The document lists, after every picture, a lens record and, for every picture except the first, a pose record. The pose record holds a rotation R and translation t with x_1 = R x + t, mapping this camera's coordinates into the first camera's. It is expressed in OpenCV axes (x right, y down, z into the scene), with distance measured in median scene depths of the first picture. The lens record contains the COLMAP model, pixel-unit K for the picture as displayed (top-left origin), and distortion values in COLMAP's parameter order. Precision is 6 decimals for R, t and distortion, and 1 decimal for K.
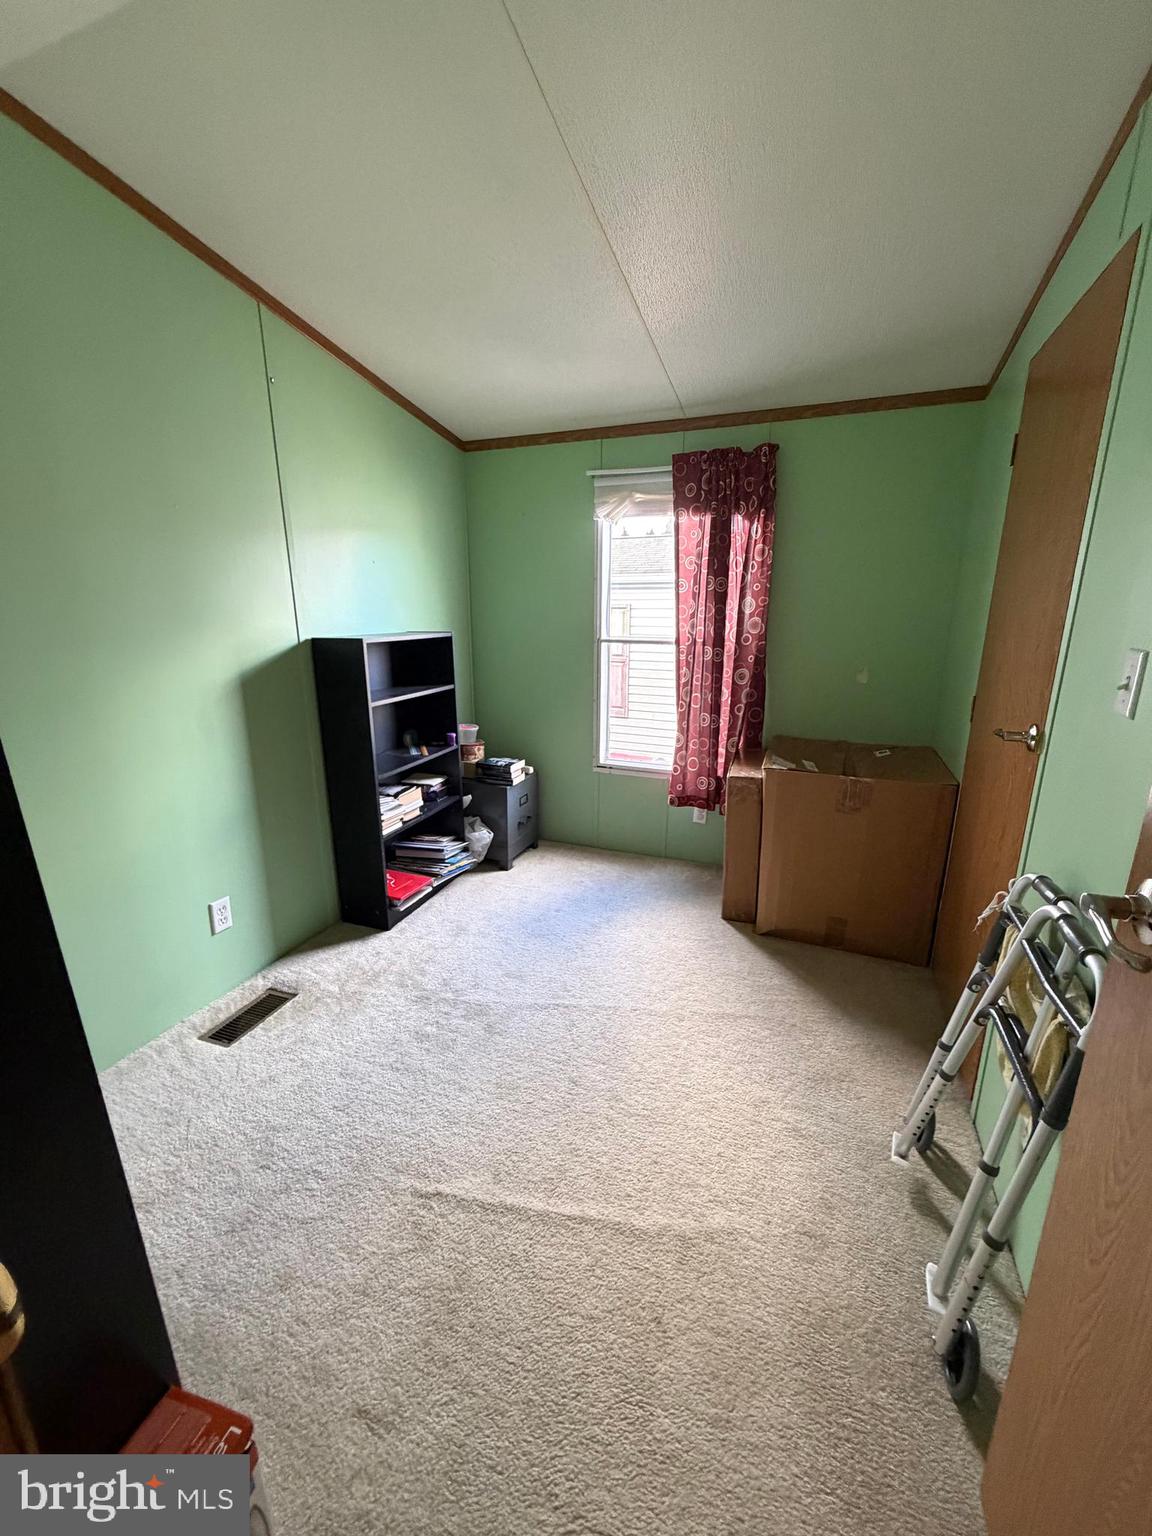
lens RADIAL K [[607.5, 0, 580.7], [0, 607.5, 767.8], [0, 0, 1]] dist [-0.004958, 0.000671]
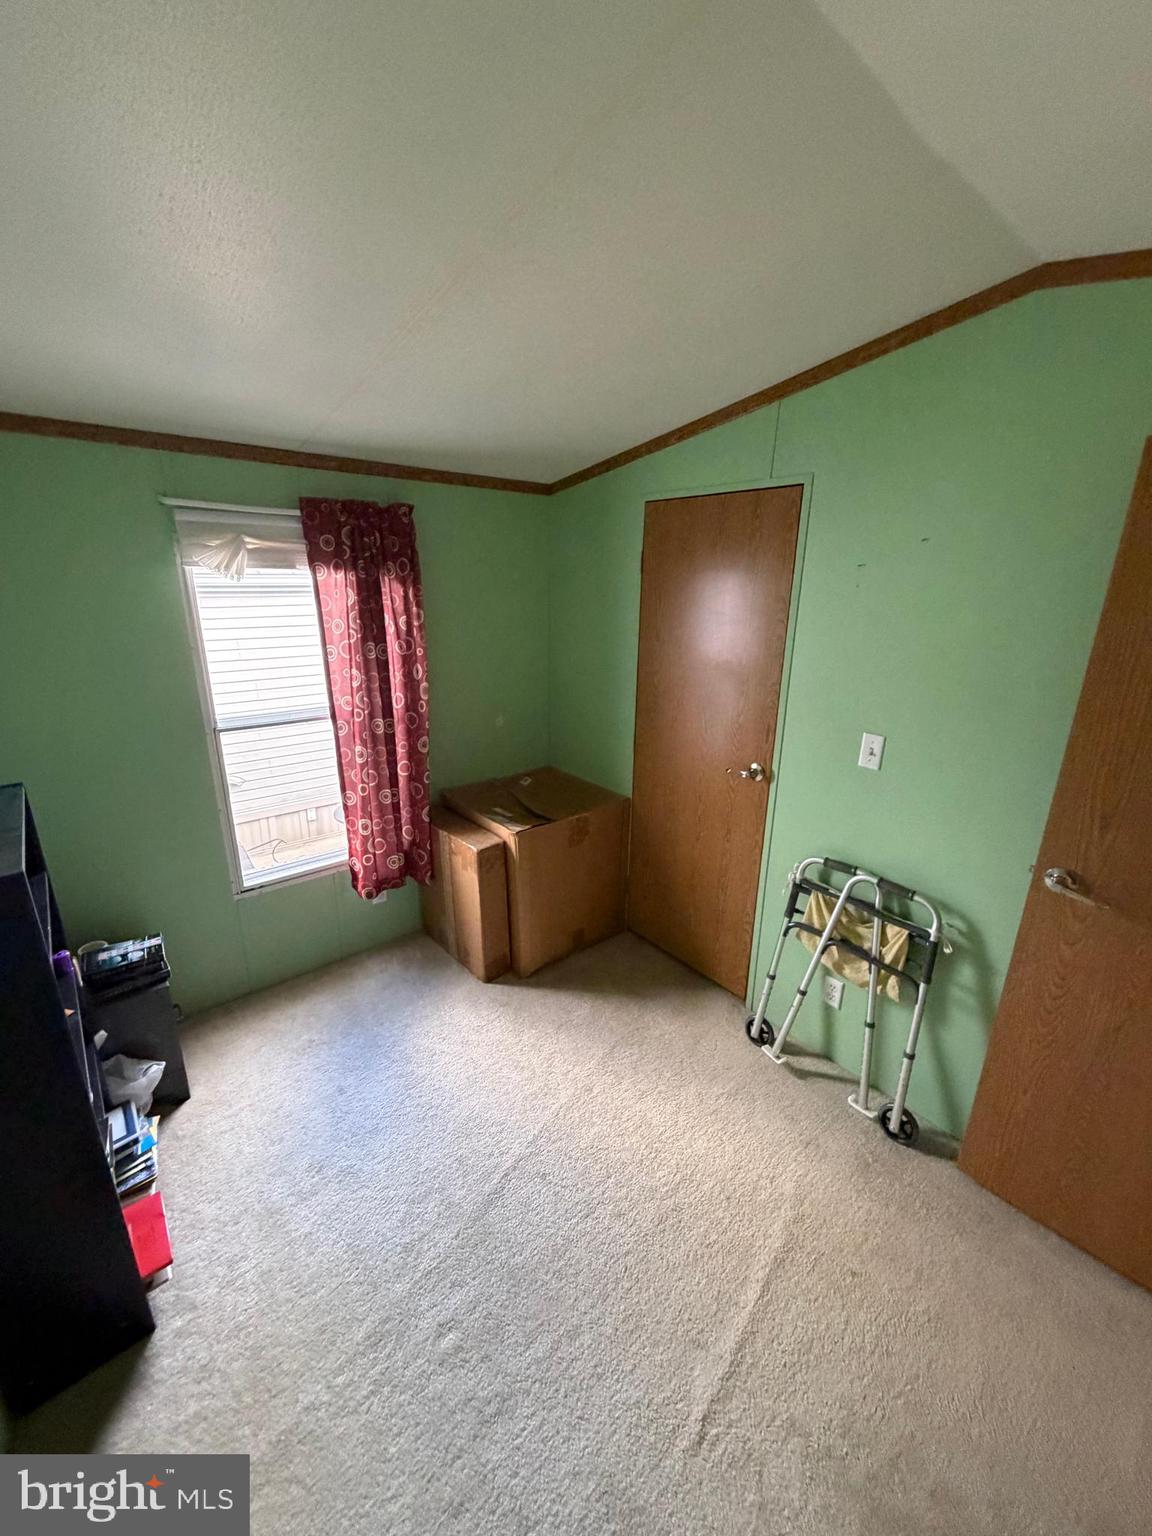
lens RADIAL K [[607.5, 0, 579.5], [0, 607.5, 764.4], [0, 0, 1]] dist [-0.004958, 0.000671]
pose [[0.483505, -0.250455, 0.838746, -0.428178], [0.210751, 0.963314, 0.166162, -0.227479], [-0.849592, 0.096426, 0.518551, 0.296887]]
